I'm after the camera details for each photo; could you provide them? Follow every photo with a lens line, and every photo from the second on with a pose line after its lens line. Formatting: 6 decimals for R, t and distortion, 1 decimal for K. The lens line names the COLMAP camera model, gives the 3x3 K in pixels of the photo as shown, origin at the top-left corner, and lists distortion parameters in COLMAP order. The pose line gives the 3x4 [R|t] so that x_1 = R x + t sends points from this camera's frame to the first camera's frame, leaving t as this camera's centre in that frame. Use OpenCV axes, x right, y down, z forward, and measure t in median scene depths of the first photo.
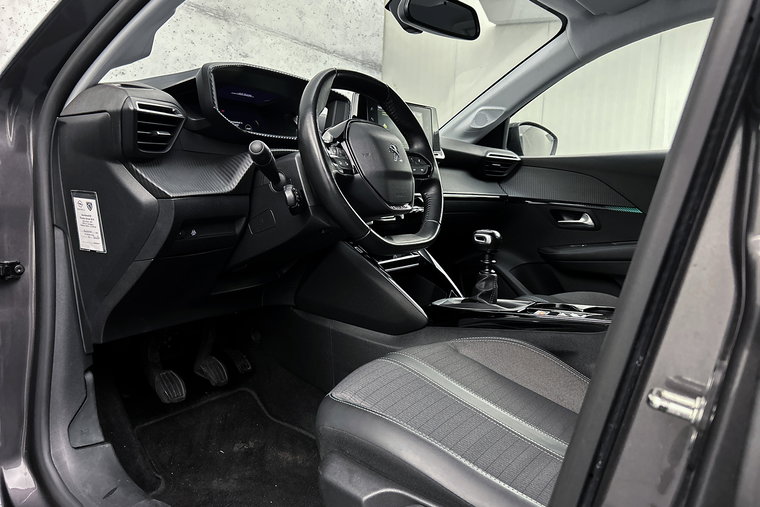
lens RADIAL K [[580.4, 0, 378.7], [0, 580.4, 250.1], [0, 0, 1]] dist [0.054776, -0.064096]
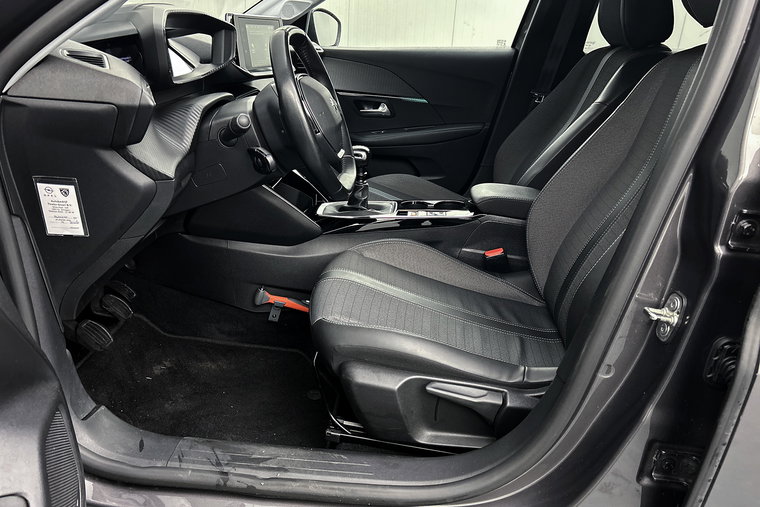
lens RADIAL K [[580.4, 0, 381.2], [0, 580.4, 255.6], [0, 0, 1]] dist [0.054776, -0.064096]
pose [[0.859057, -0.182327, 0.478307, -0.460014], [0.036972, 0.954074, 0.297282, -0.209592], [-0.510543, -0.237698, 0.826345, -0.055818]]
